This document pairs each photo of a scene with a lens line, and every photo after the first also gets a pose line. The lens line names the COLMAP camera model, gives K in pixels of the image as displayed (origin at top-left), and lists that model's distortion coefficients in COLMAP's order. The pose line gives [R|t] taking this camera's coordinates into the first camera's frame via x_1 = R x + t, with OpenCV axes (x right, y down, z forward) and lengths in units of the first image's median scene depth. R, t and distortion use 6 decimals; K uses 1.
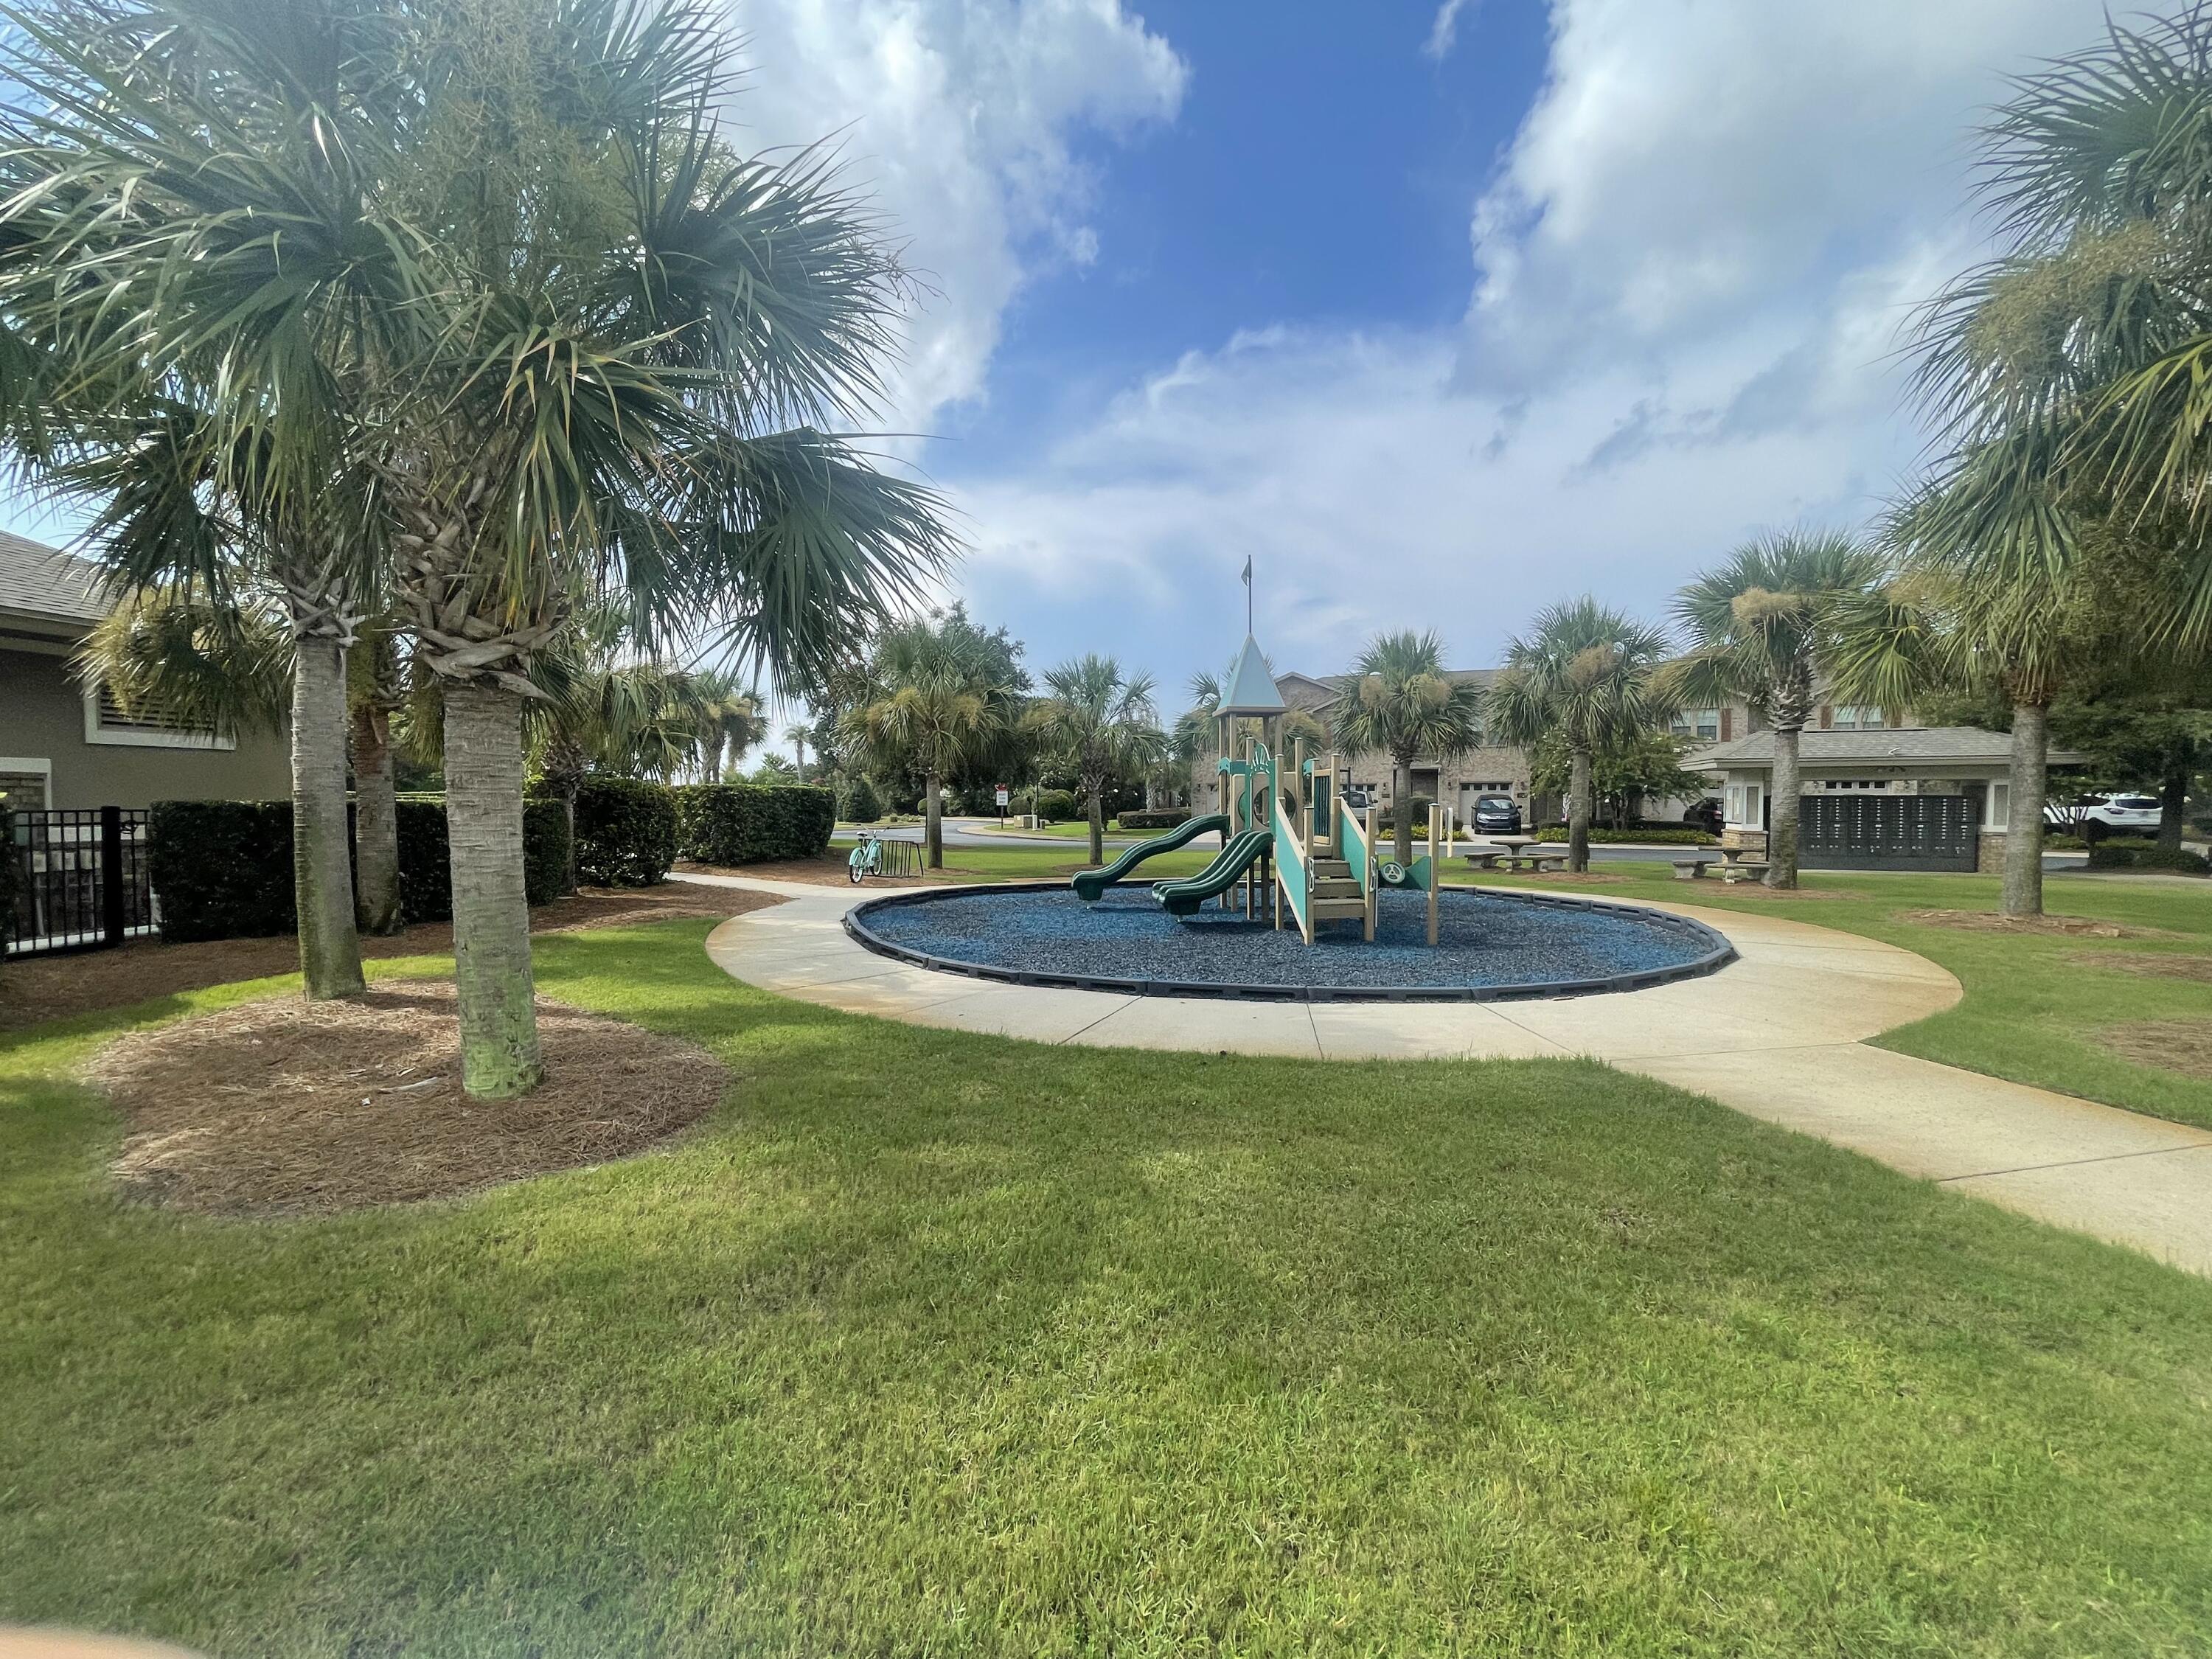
lens RADIAL K [[890.1, 0, 1101.6], [0, 890.1, 843.0], [0, 0, 1]] dist [-0.011715, 0.001586]
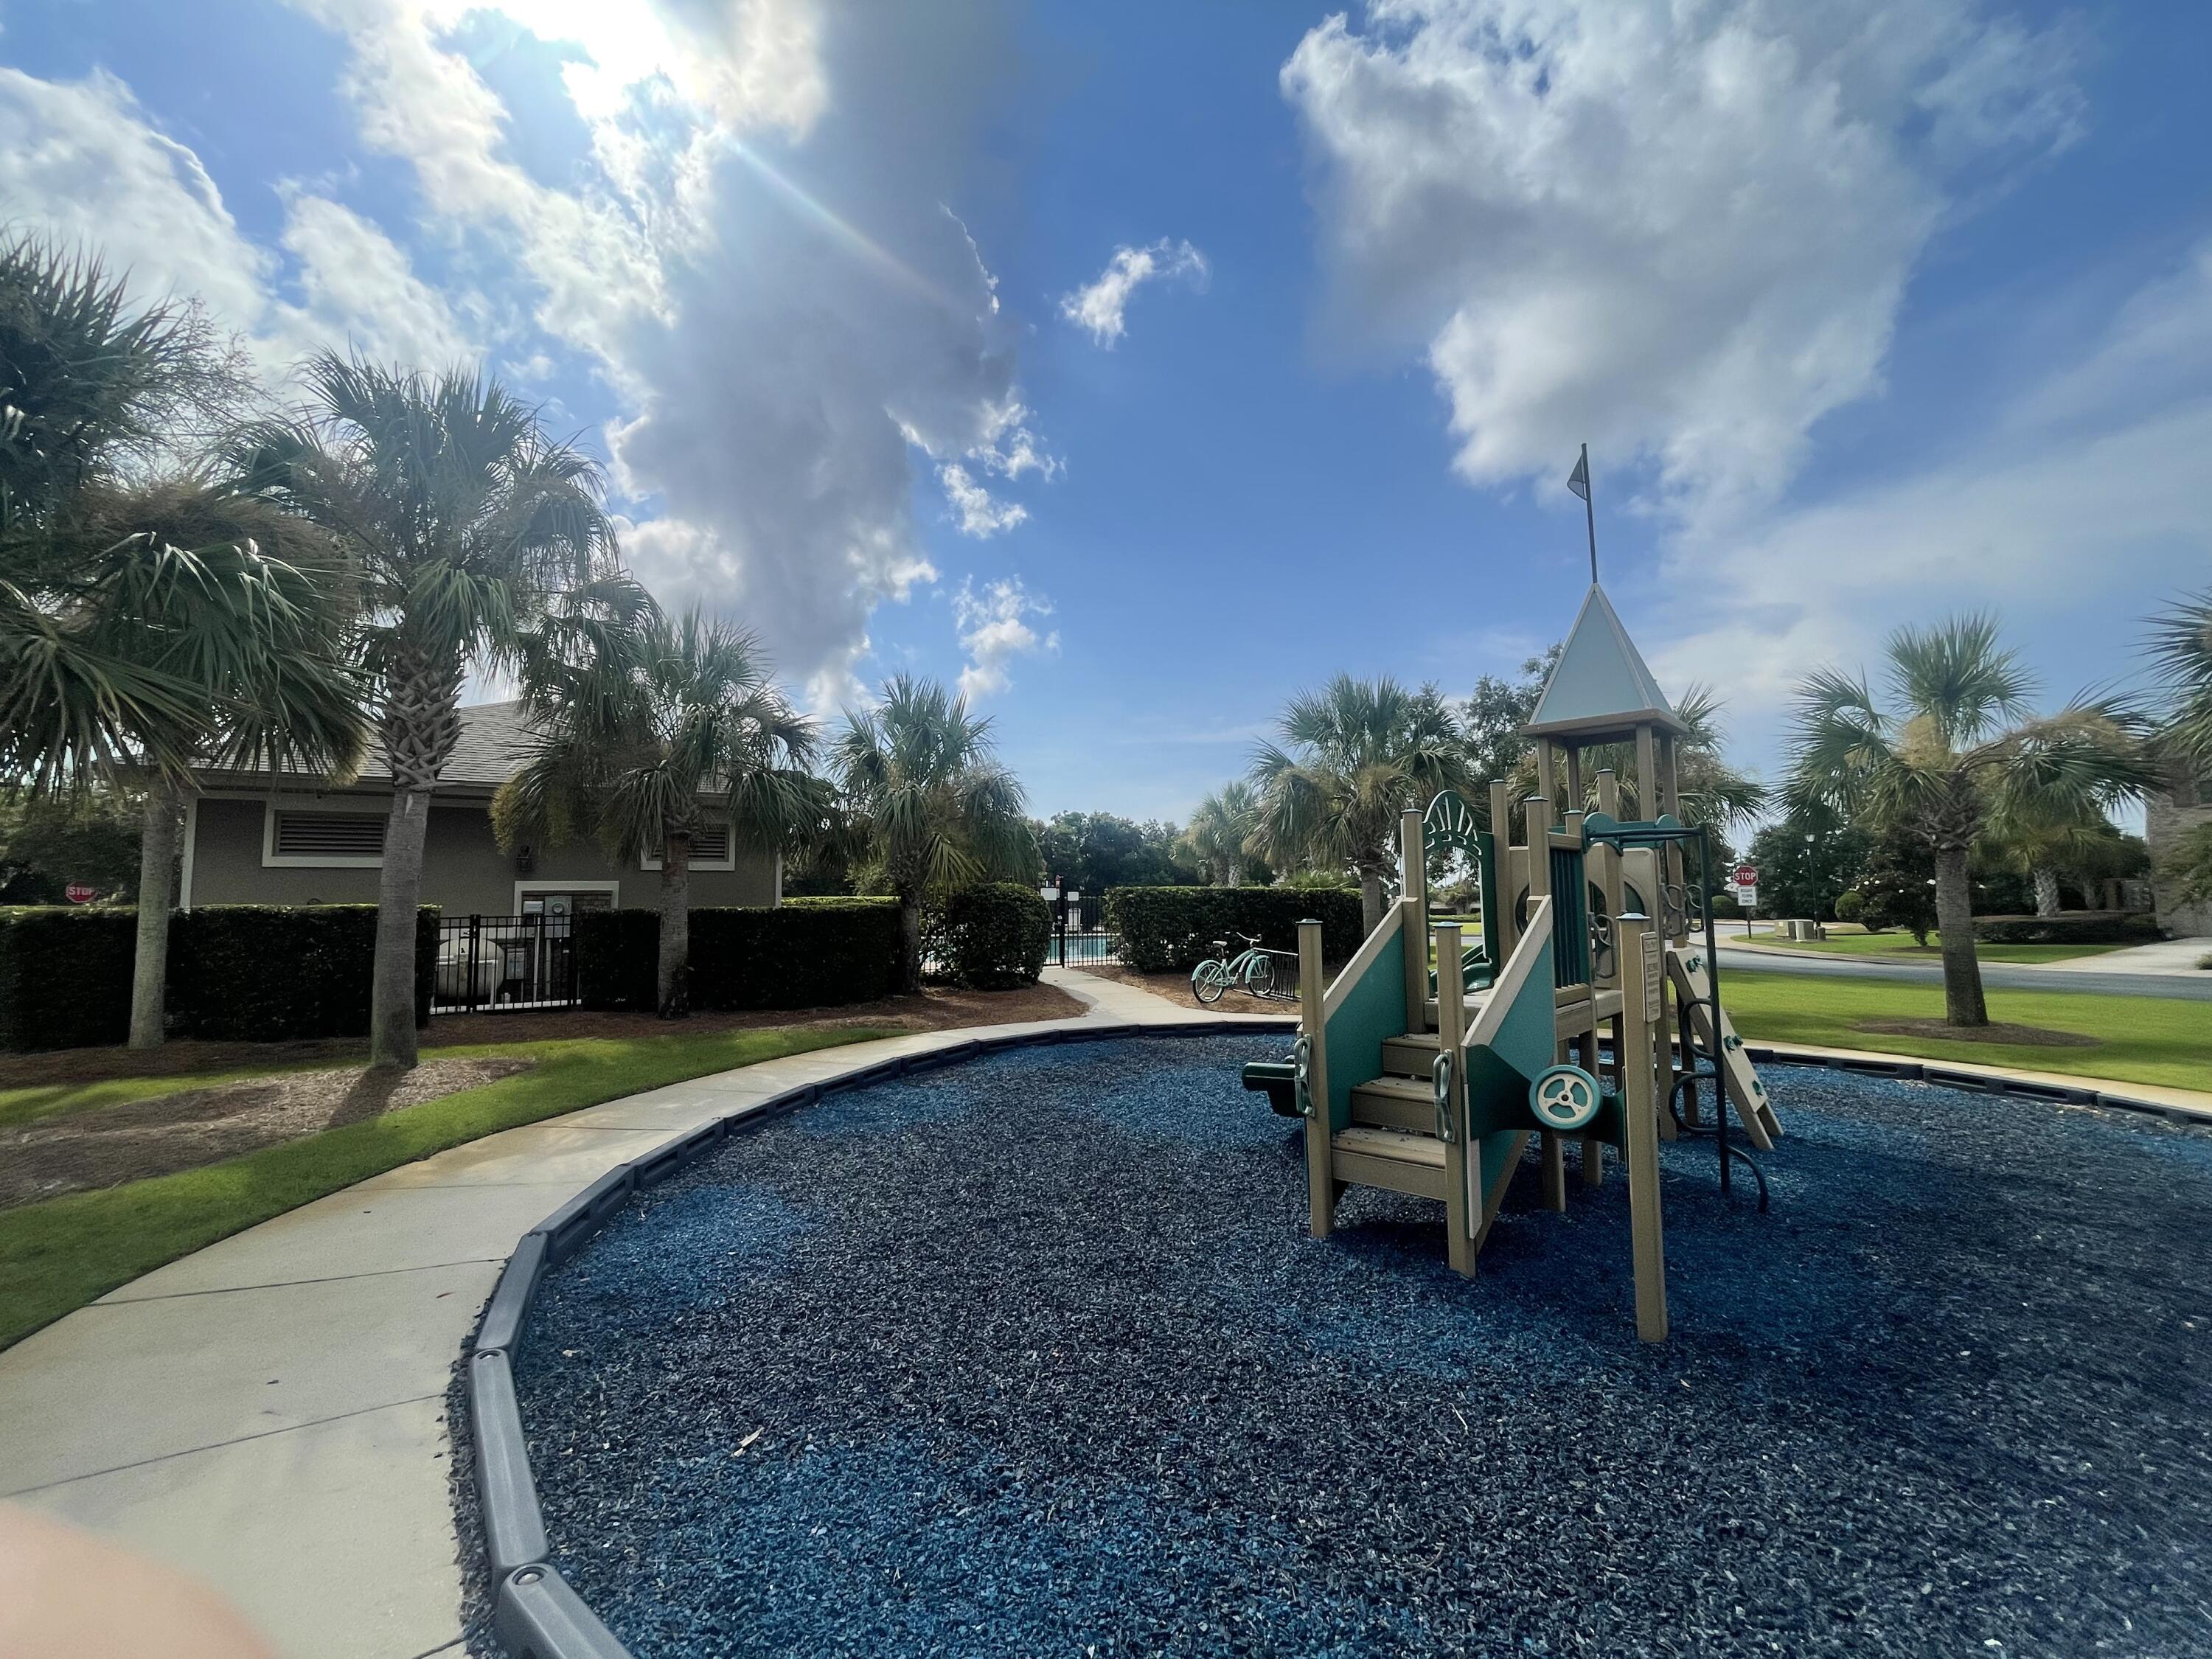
lens RADIAL K [[890.1, 0, 1098.4], [0, 890.1, 830.0], [0, 0, 1]] dist [-0.011715, 0.001586]
pose [[0.636562, -0.068742, -0.768156, 0.545641], [-0.027435, 0.993371, -0.111631, -0.035545], [0.770737, 0.092134, 0.630456, 0.667810]]
